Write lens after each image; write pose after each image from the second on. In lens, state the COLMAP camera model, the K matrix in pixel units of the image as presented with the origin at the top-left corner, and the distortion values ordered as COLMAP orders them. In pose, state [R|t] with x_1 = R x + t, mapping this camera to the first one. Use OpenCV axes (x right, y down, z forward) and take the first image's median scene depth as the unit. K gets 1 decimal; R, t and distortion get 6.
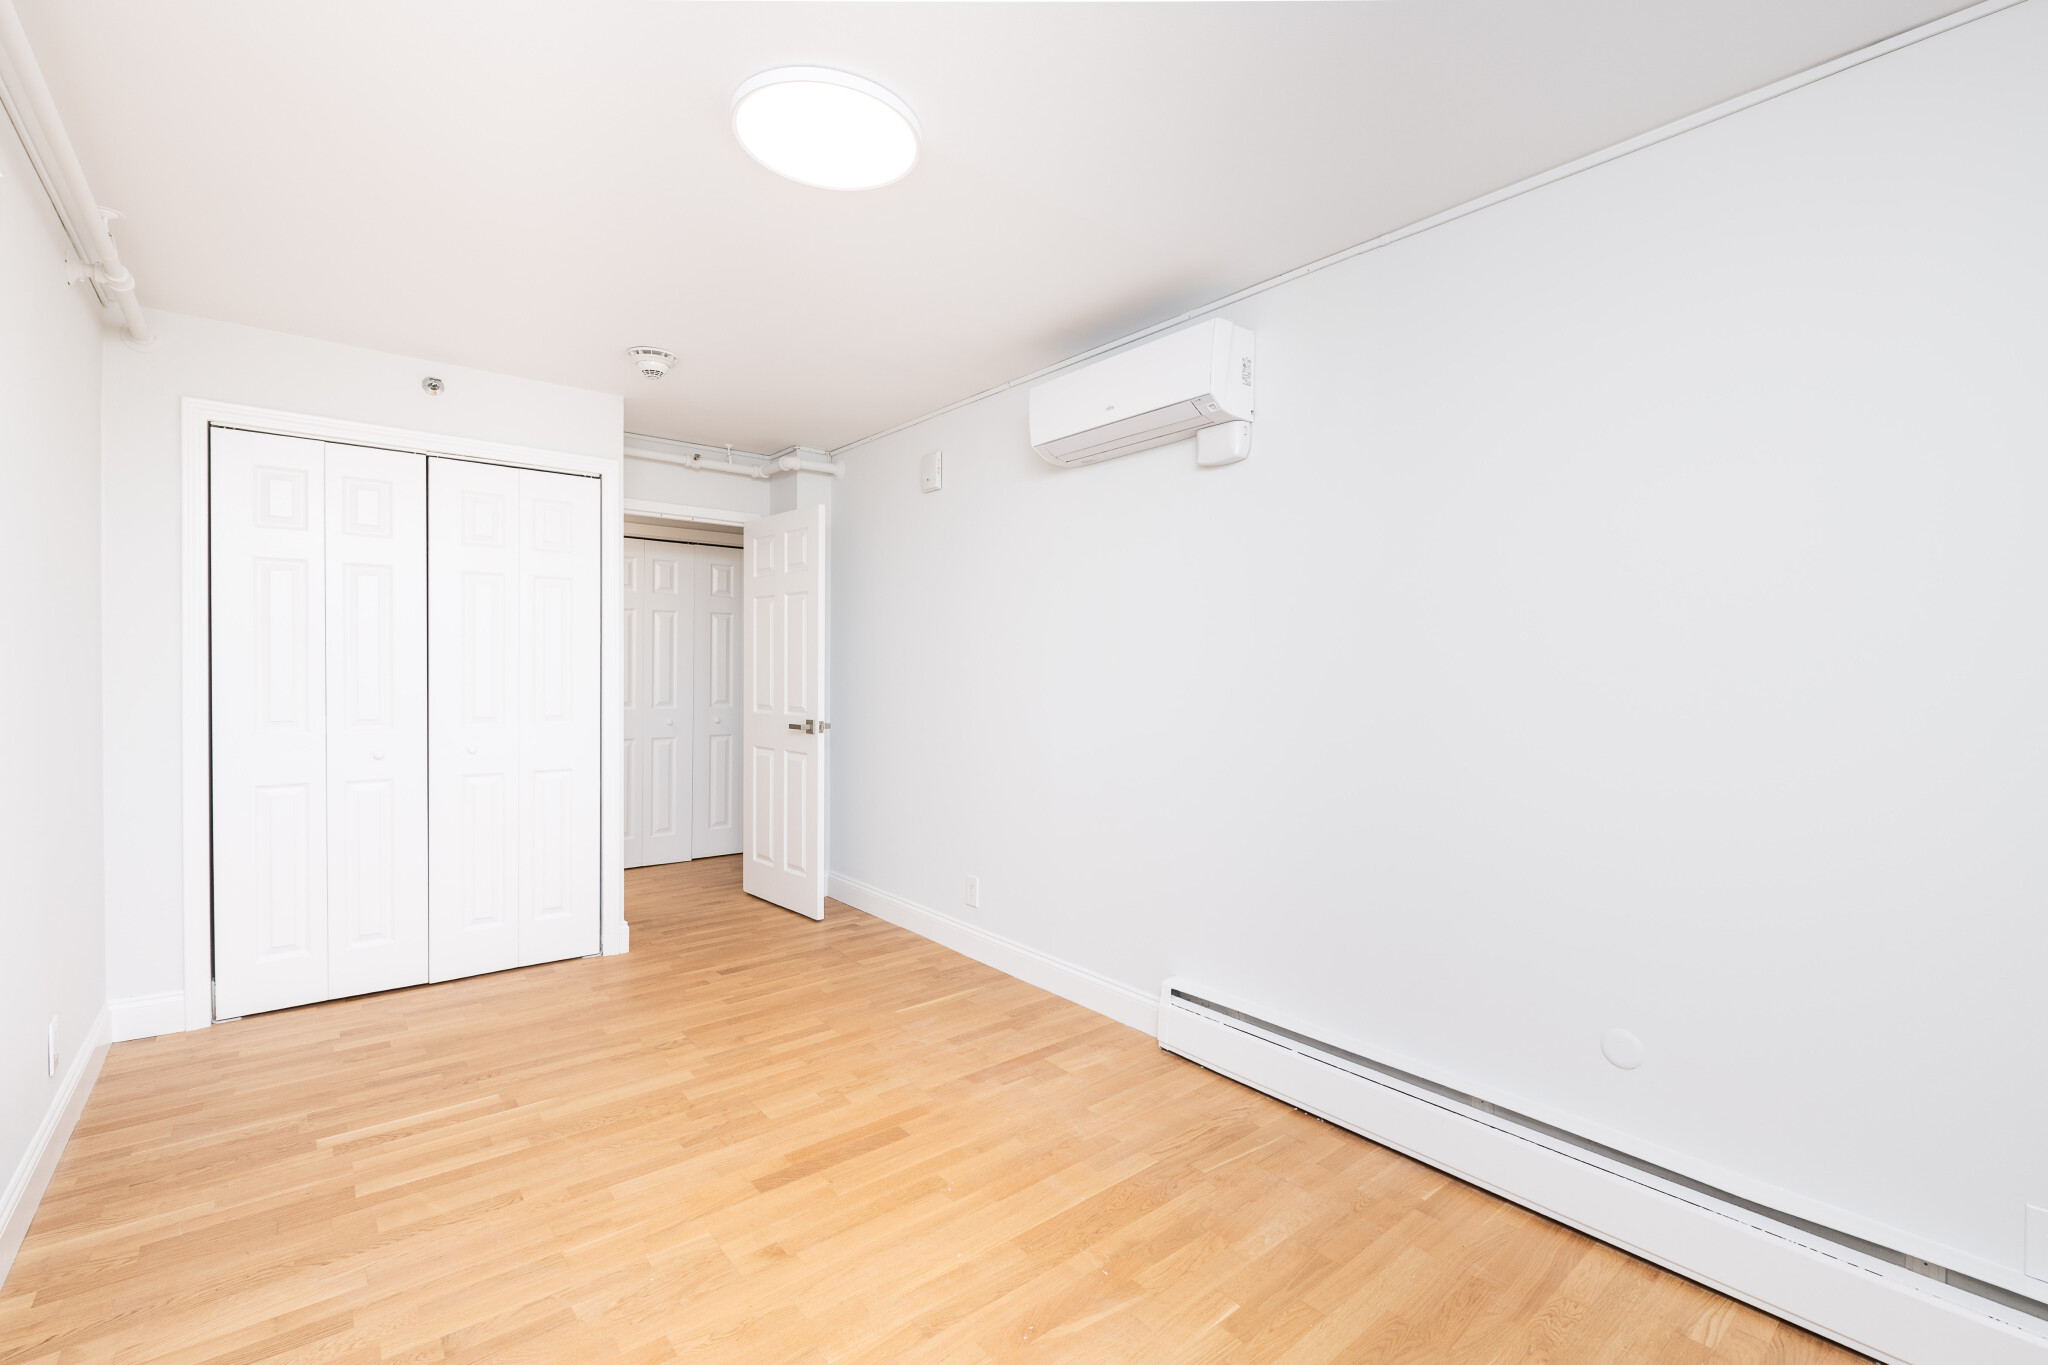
lens RADIAL K [[901.6, 0, 1027.5], [0, 901.6, 679.4], [0, 0, 1]] dist [-0.002052, 0.000024]
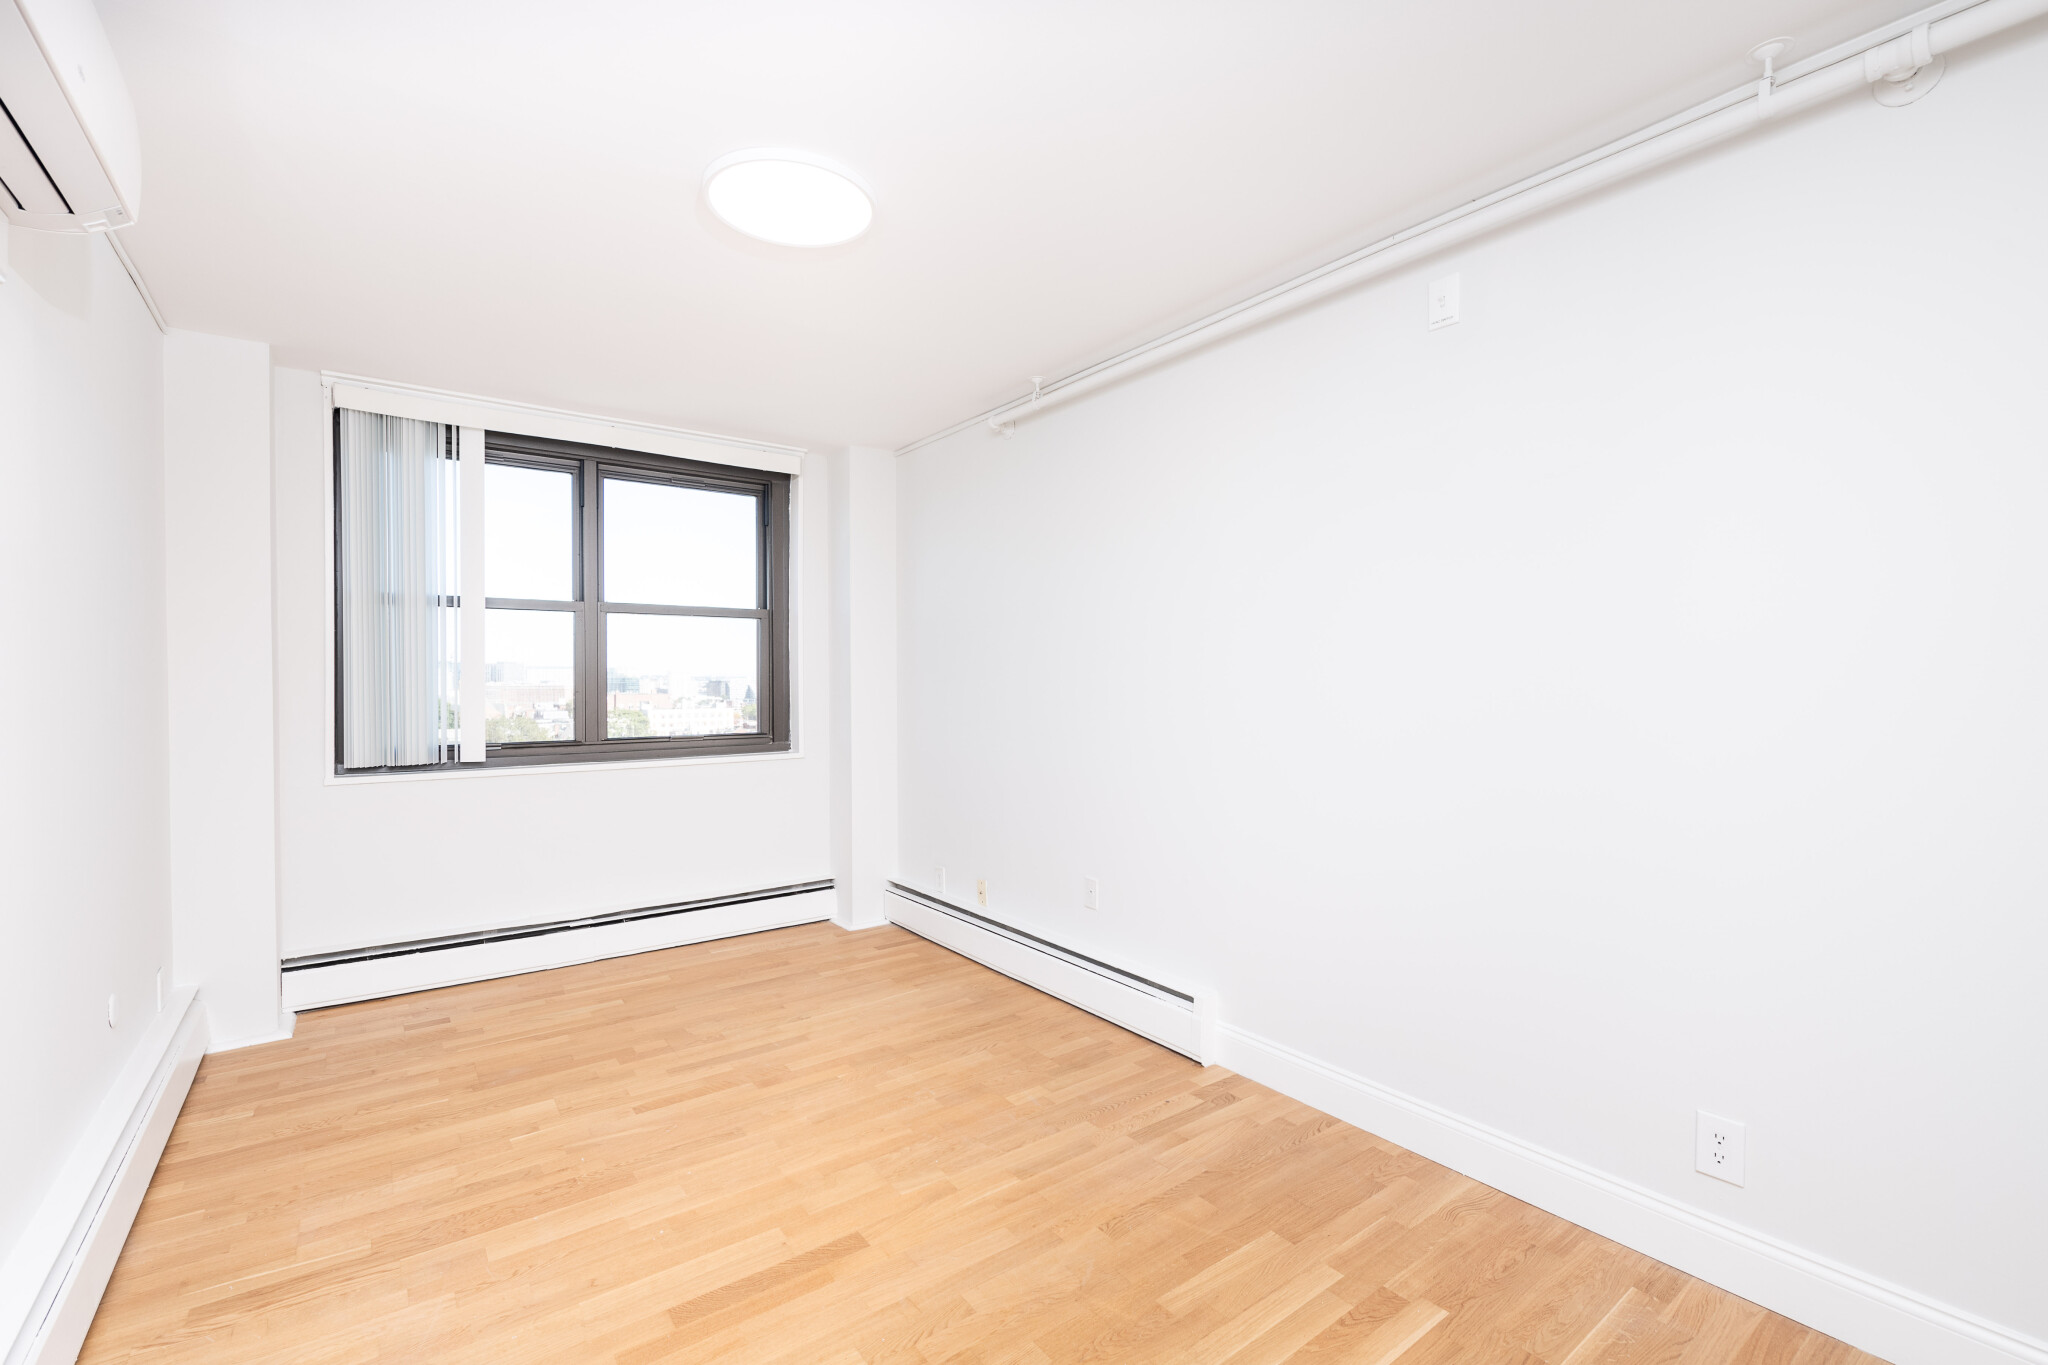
lens RADIAL K [[901.6, 0, 1031.4], [0, 901.6, 680.0], [0, 0, 1]] dist [-0.002052, 0.000024]
pose [[-0.998725, -0.003732, 0.050343, -0.526158], [-0.003045, 0.999901, 0.013732, -0.028668], [-0.050389, 0.013561, -0.998638, 1.940547]]
